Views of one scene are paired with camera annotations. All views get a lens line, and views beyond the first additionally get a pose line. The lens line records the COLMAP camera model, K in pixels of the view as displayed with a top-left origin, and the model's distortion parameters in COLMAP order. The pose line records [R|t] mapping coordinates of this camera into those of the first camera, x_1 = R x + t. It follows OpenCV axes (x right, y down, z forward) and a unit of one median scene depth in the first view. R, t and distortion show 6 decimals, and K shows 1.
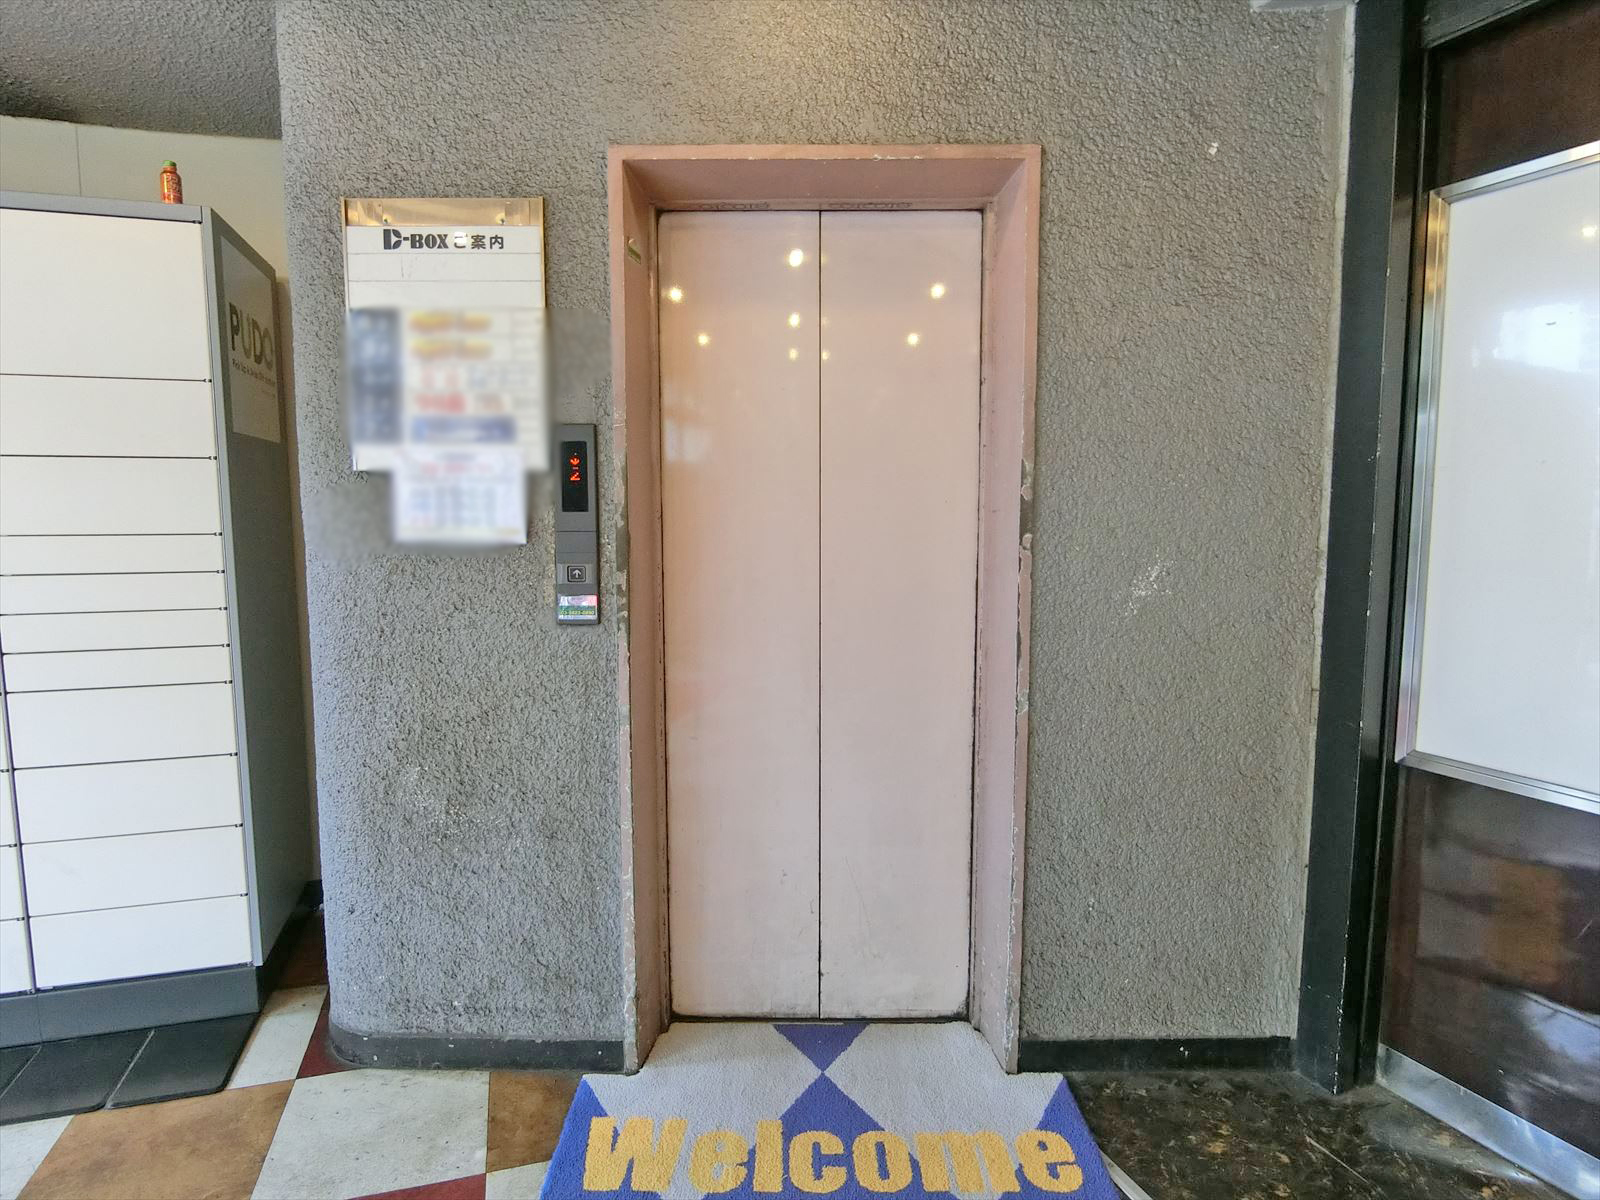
lens RADIAL K [[897.3, 0, 780.4], [0, 897.3, 569.1], [0, 0, 1]] dist [-0.015479, -0.001088]
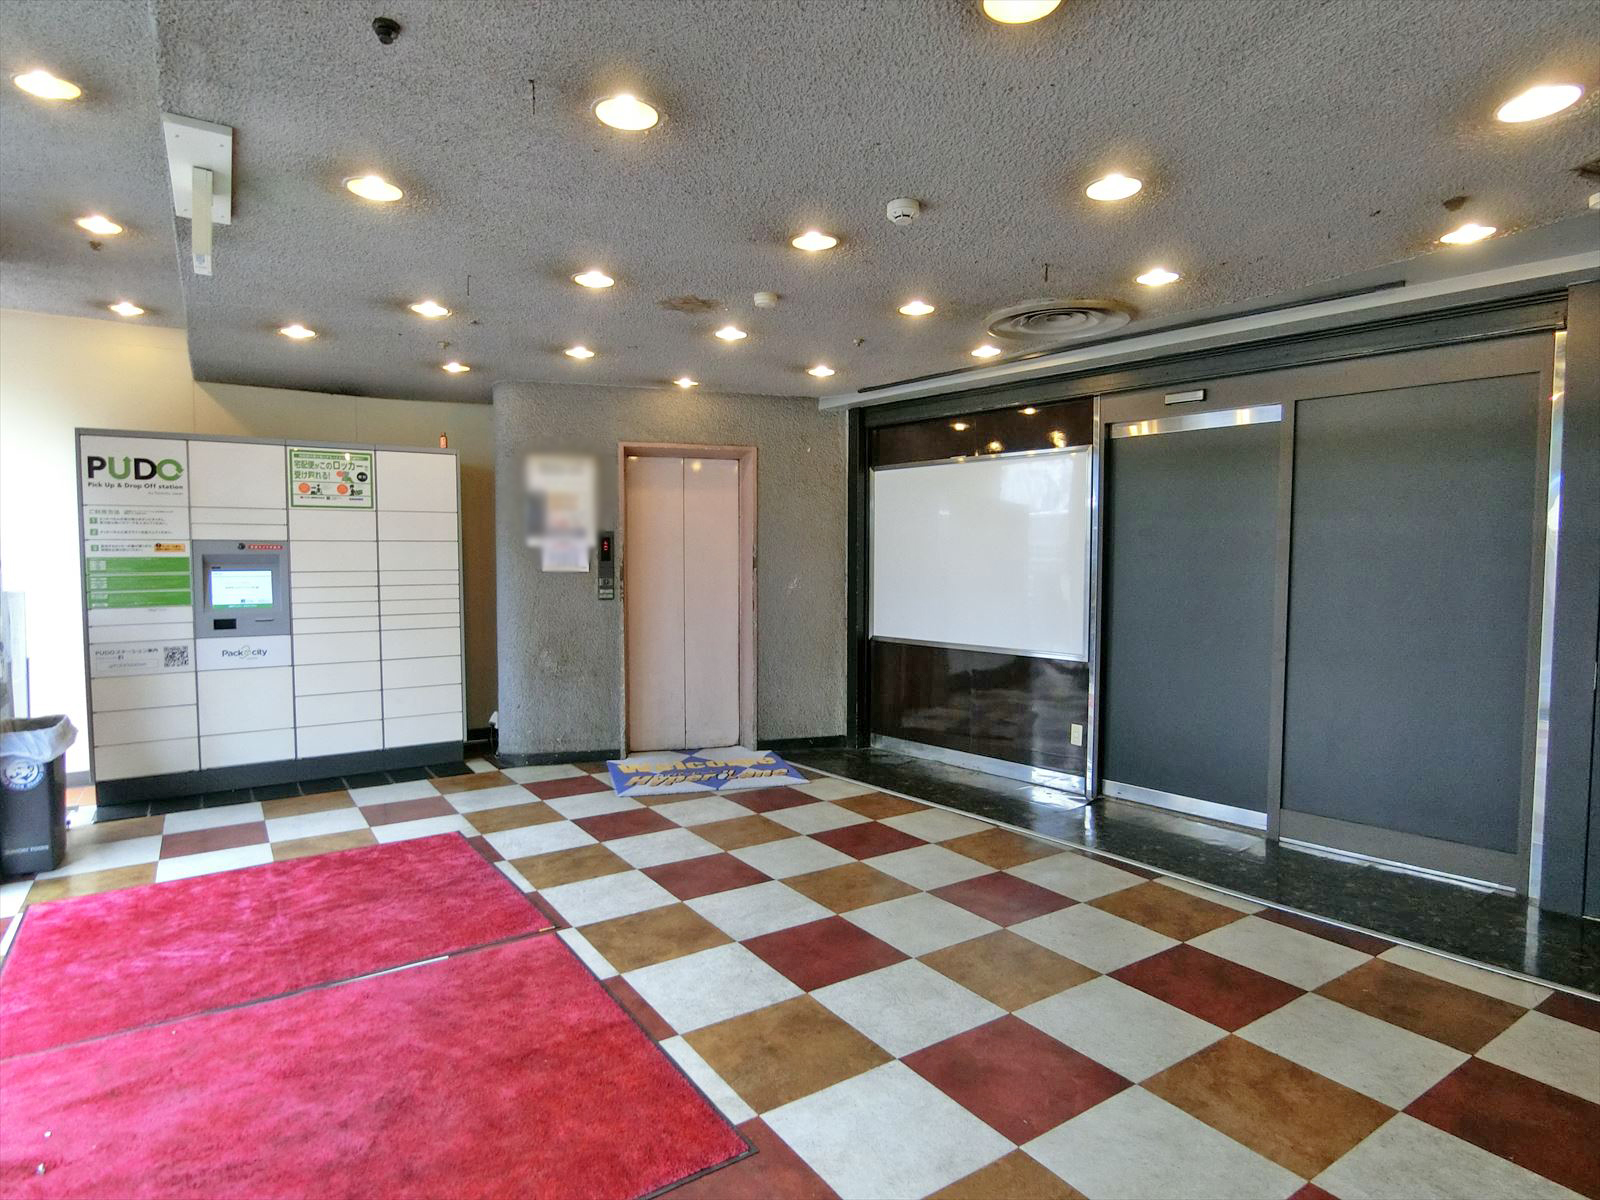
lens RADIAL K [[897.3, 0, 802.4], [0, 897.3, 599.3], [0, 0, 1]] dist [-0.015479, -0.001088]
pose [[0.958118, -0.011077, 0.286160, -0.448933], [0.022846, 0.999023, -0.037822, 0.185402], [-0.285462, 0.042776, 0.957435, -1.977198]]
